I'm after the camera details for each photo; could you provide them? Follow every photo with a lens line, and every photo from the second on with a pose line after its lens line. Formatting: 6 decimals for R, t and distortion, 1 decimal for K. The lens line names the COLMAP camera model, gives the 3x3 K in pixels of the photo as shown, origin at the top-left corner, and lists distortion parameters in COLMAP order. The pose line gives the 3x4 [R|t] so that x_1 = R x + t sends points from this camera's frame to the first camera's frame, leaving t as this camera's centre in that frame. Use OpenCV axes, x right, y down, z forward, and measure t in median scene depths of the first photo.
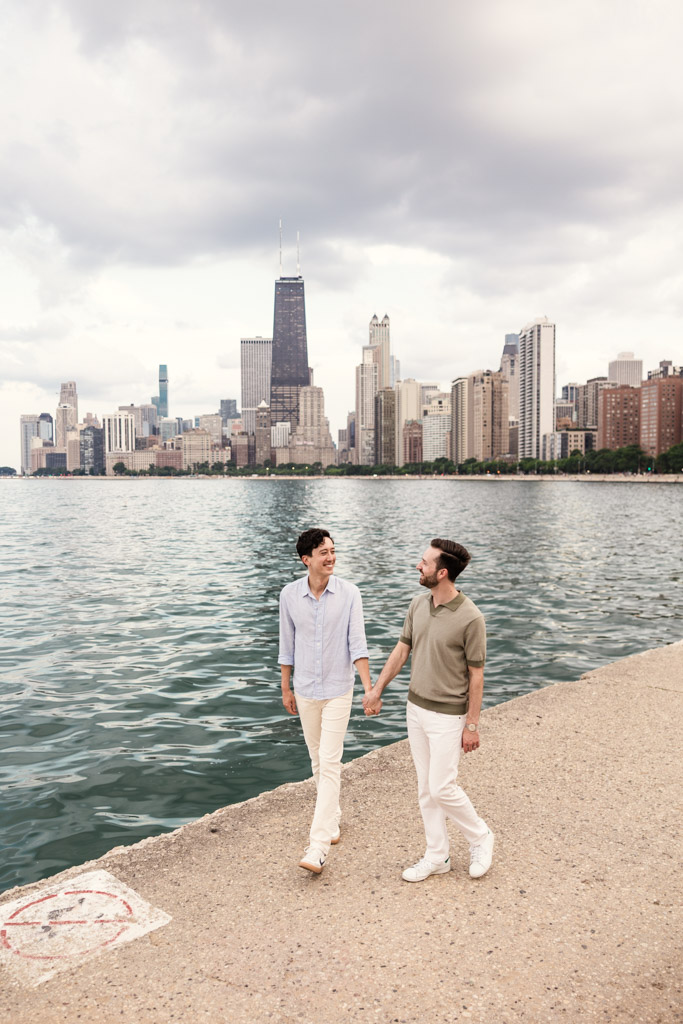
lens RADIAL K [[863.4, 0, 333.6], [0, 863.4, 521.5], [0, 0, 1]] dist [-0.007167, 0.019787]
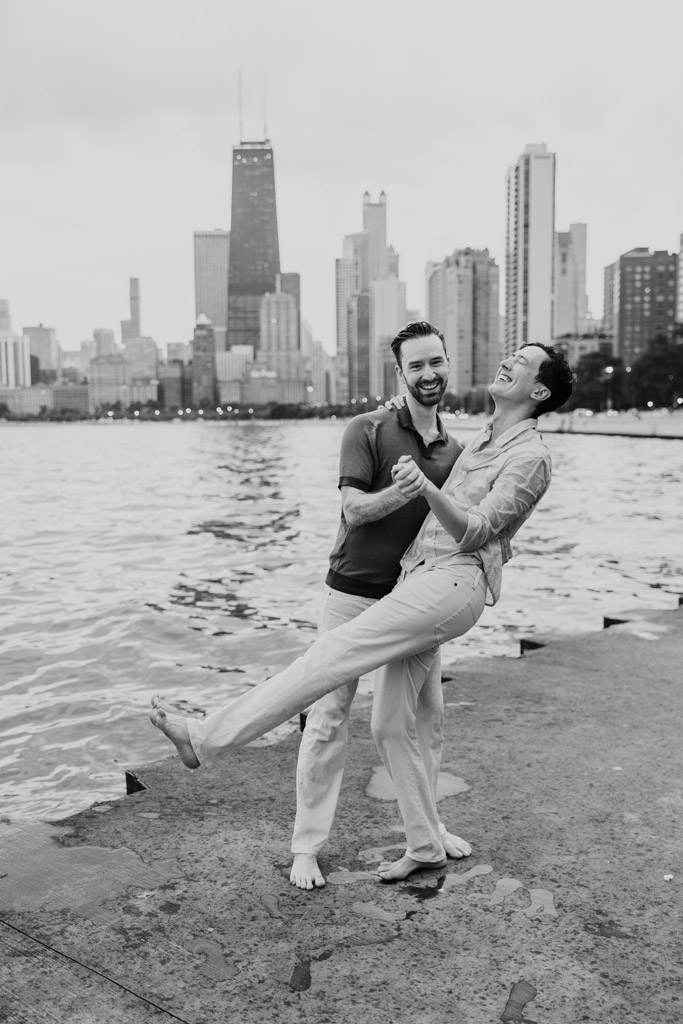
lens RADIAL K [[1044.2, 0, 338.9], [0, 1044.2, 533.4], [0, 0, 1]] dist [0.010330, 0.000000]
pose [[0.998686, 0.000862, -0.051239, 0.074023], [0.001931, 0.998515, 0.054438, -0.007195], [0.051210, -0.054465, 0.997202, 0.142552]]
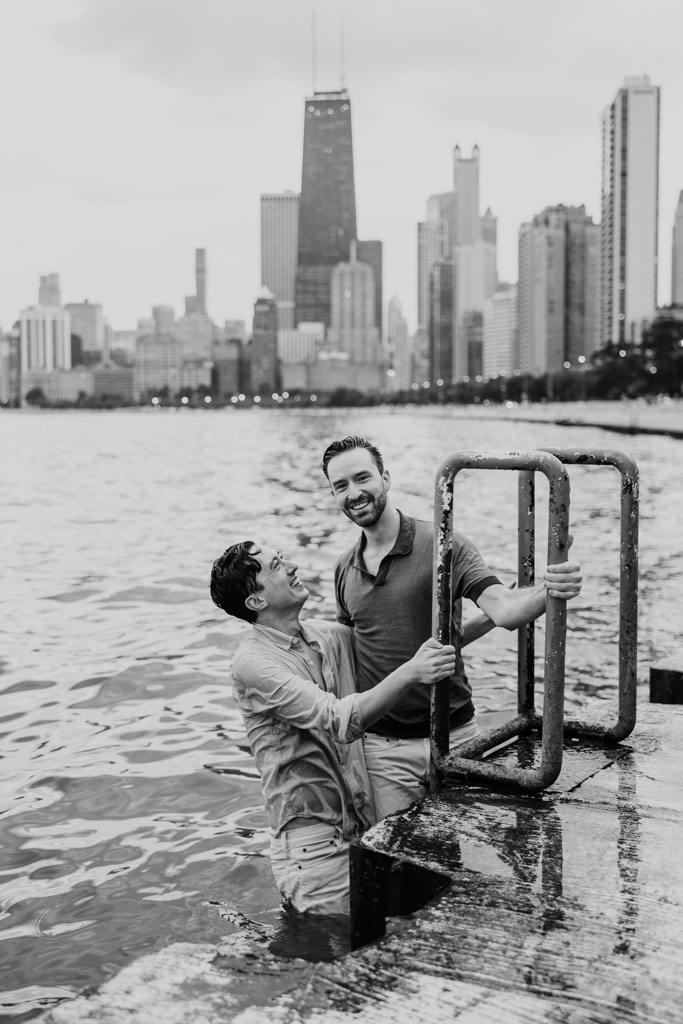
lens RADIAL K [[1199.1, 0, 326.1], [0, 1199.1, 485.4], [0, 0, 1]] dist [-0.000786, 0.000000]
pose [[0.989611, 0.009562, -0.143450, 0.085679], [-0.008212, 0.999916, 0.010004, -0.007942], [0.143534, -0.008722, 0.989607, 0.161372]]
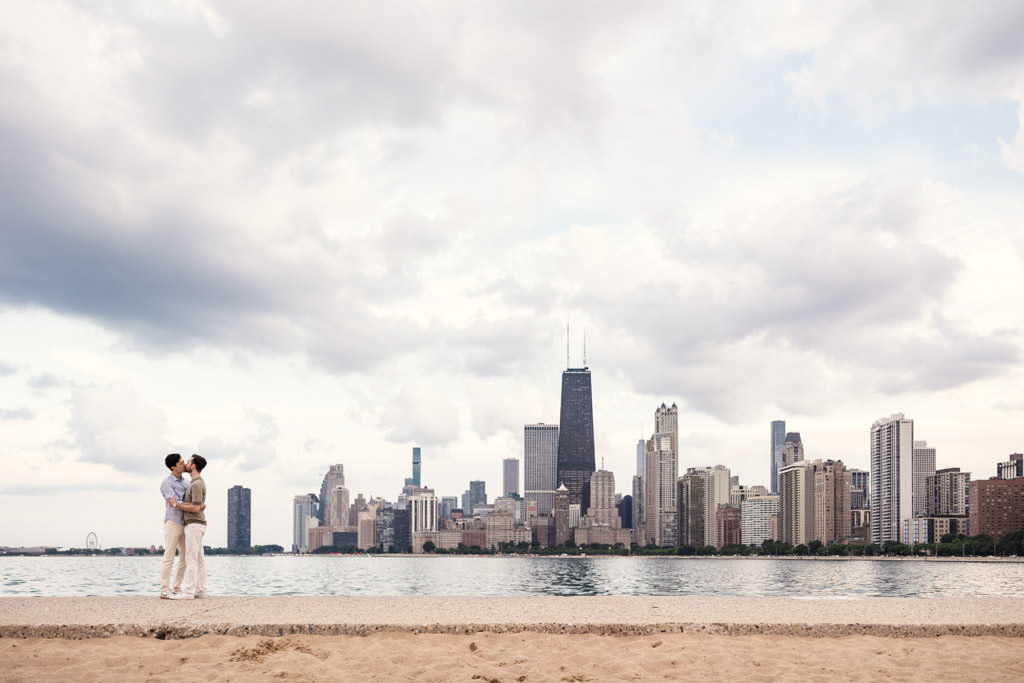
lens RADIAL K [[863.4, 0, 503.0], [0, 863.4, 553.9], [0, 0, 1]] dist [-0.007167, 0.019787]
pose [[0.999081, 0.008554, -0.042002, -0.109335], [-0.010837, 0.998459, -0.054417, 0.003748], [0.041471, 0.054822, 0.997635, -0.056459]]
